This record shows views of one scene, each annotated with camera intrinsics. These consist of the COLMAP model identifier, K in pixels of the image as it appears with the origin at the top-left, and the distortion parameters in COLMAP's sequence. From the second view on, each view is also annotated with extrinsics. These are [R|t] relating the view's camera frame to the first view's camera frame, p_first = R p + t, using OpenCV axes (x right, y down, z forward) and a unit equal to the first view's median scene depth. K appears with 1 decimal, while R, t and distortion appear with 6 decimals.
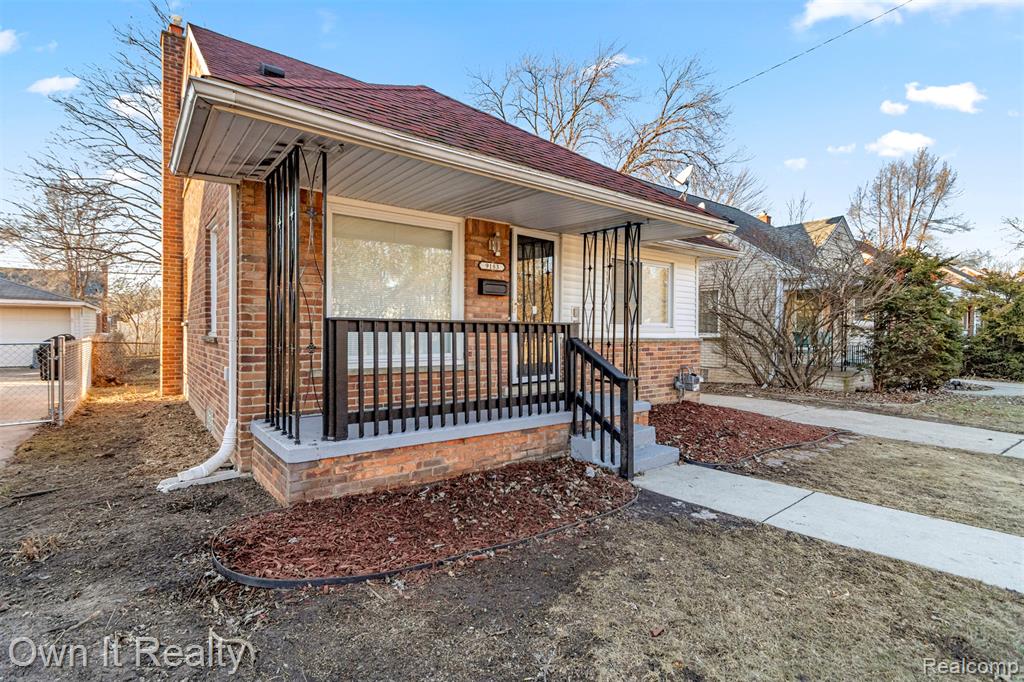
lens RADIAL K [[486.5, 0, 510.2], [0, 486.5, 331.4], [0, 0, 1]] dist [-0.004339, -0.000082]
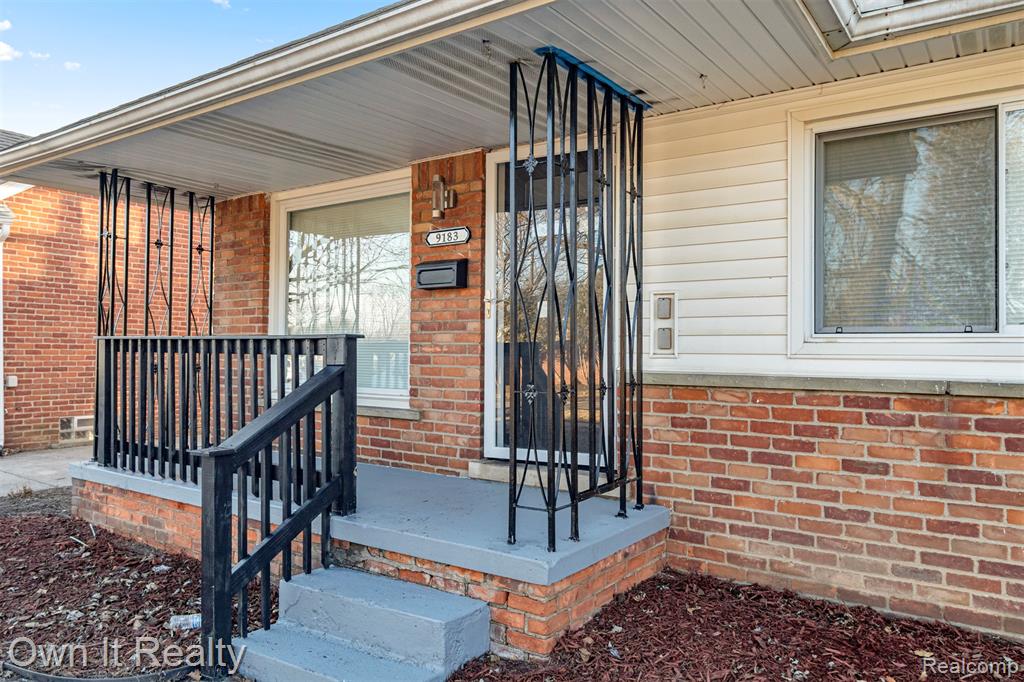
lens RADIAL K [[727.5, 0, 507.5], [0, 727.5, 333.3], [0, 0, 1]] dist [0.011767, 0.000634]
pose [[0.293528, -0.031812, -0.955421, 0.791093], [-0.011112, 0.999265, -0.036685, 0.005936], [0.955886, 0.021385, 0.292959, 0.844756]]
